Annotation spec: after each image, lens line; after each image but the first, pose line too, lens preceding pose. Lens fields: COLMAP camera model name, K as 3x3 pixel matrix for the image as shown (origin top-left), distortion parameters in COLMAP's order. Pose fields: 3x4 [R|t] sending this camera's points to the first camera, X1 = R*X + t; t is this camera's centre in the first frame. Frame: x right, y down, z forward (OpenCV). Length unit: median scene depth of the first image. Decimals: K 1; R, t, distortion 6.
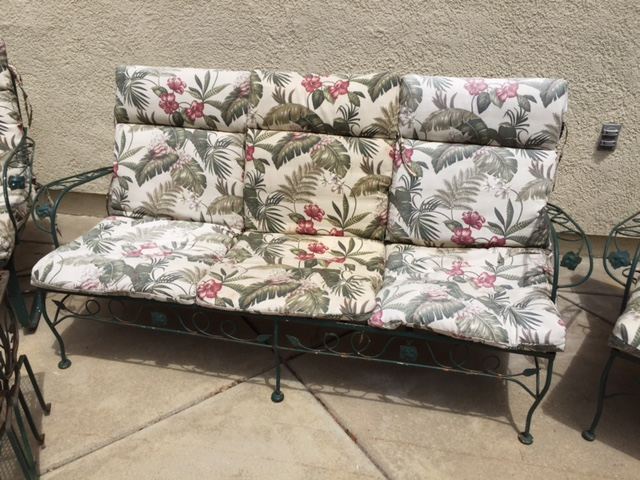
lens RADIAL K [[552.9, 0, 321.3], [0, 552.9, 240.0], [0, 0, 1]] dist [0.083449, -0.114052]
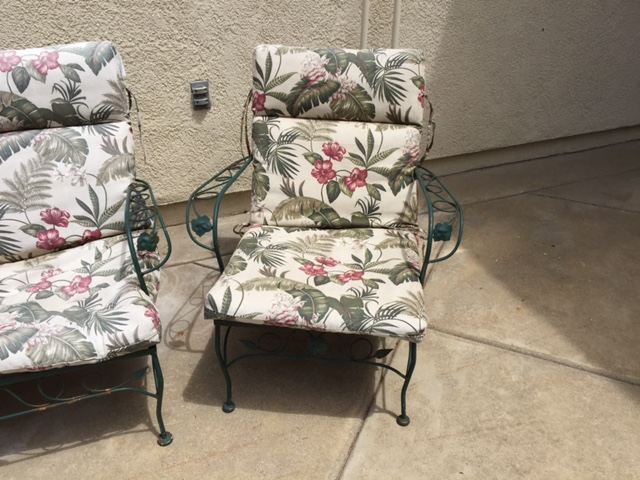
lens RADIAL K [[552.9, 0, 325.4], [0, 552.9, 236.7], [0, 0, 1]] dist [0.083449, -0.114052]
pose [[0.853740, -0.274468, 0.442488, 0.236802], [0.252353, 0.961424, 0.109463, 0.002093], [-0.455462, 0.018210, 0.890069, 0.052891]]
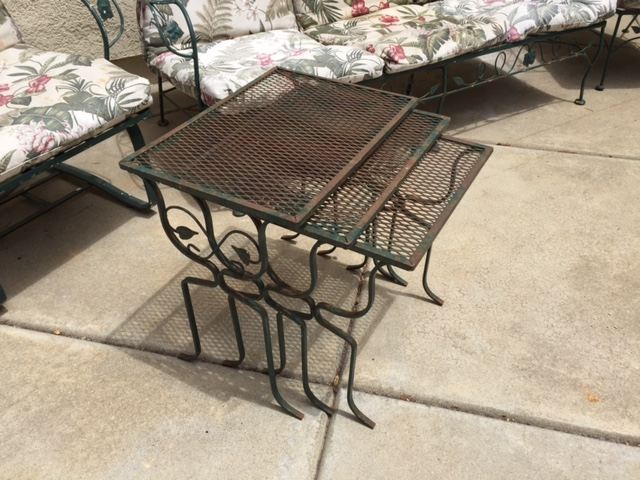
lens RADIAL K [[552.9, 0, 319.7], [0, 552.9, 243.0], [0, 0, 1]] dist [0.083449, -0.114052]
pose [[0.734782, -0.424085, 0.529384, -0.855892], [0.330063, 0.905366, 0.267155, 0.073694], [-0.592582, -0.021571, 0.805221, 0.219662]]
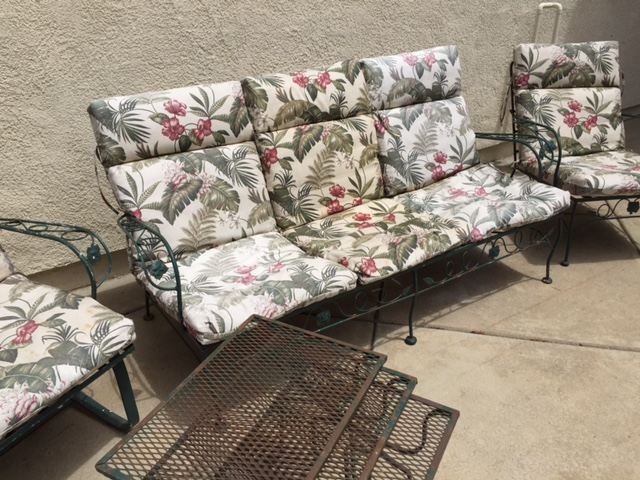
lens RADIAL K [[552.9, 0, 320.3], [0, 552.9, 238.9], [0, 0, 1]] dist [0.083449, -0.114052]
pose [[0.713604, -0.336510, 0.614435, -0.792353], [0.353063, 0.930299, 0.099454, -0.088071], [-0.605075, 0.145964, 0.782674, 0.171445]]
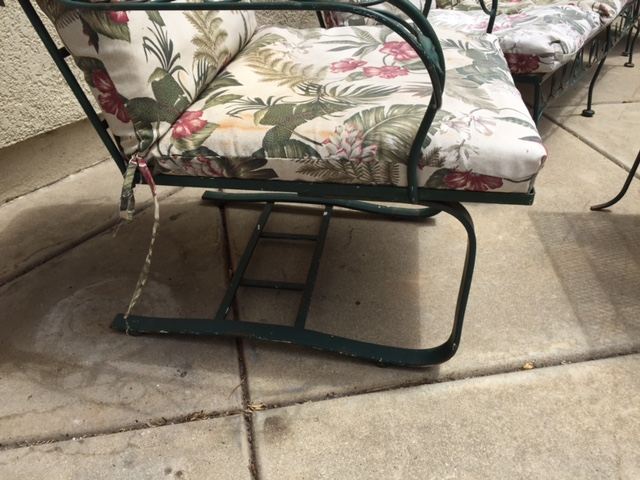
lens RADIAL K [[552.9, 0, 320.3], [0, 552.9, 243.3], [0, 0, 1]] dist [0.083449, -0.114052]
pose [[0.382149, -0.501467, 0.776205, -1.184943], [0.439534, 0.837496, 0.324668, -0.088479], [-0.812879, 0.217097, 0.540460, 0.829301]]
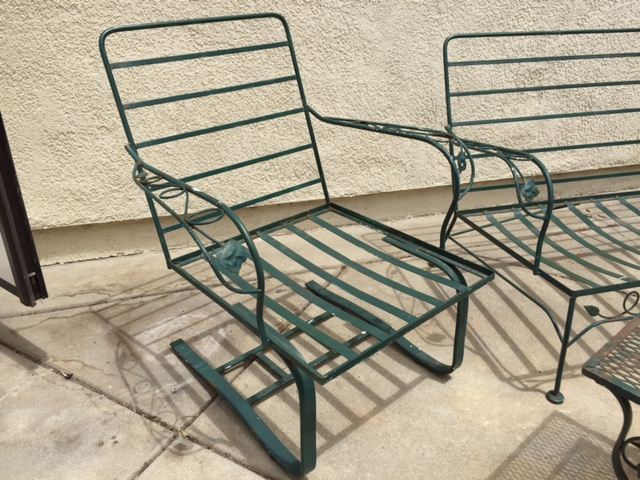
lens RADIAL K [[552.9, 0, 316.2], [0, 552.9, 238.2], [0, 0, 1]] dist [0.083449, -0.114052]
pose [[0.897694, -0.202902, 0.391121, -0.987515], [0.212808, 0.976921, 0.018362, -0.060904], [-0.385820, 0.066750, 0.920156, 0.439072]]
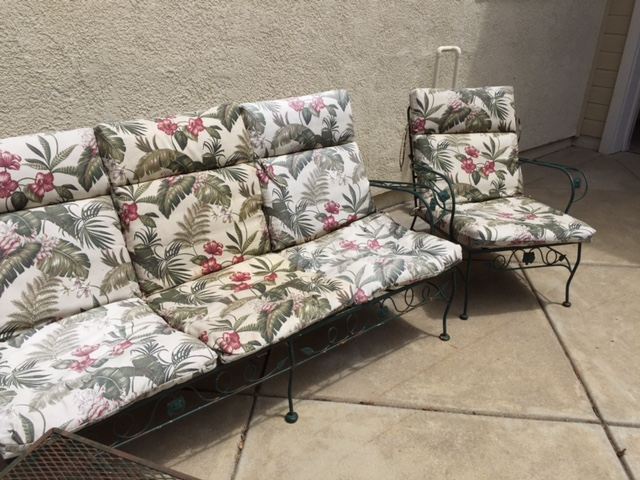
lens RADIAL K [[552.9, 0, 323.5], [0, 552.9, 236.4], [0, 0, 1]] dist [0.083449, -0.114052]
pose [[0.639341, -0.313891, 0.701938, -0.613725], [0.359418, 0.929012, 0.088067, -0.091321], [-0.679752, 0.195984, 0.706773, 0.158376]]
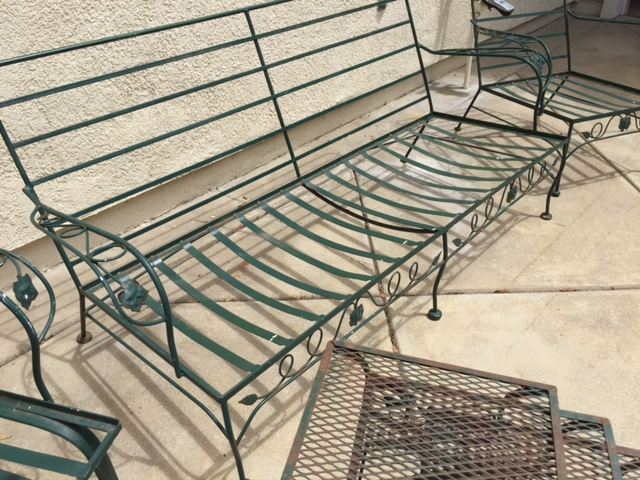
lens RADIAL K [[552.9, 0, 320.1], [0, 552.9, 240.9], [0, 0, 1]] dist [0.083449, -0.114052]
pose [[0.514981, -0.495629, 0.699391, -0.726156], [0.417536, 0.857602, 0.300304, -0.178774], [-0.748638, 0.137370, 0.648591, 0.482968]]
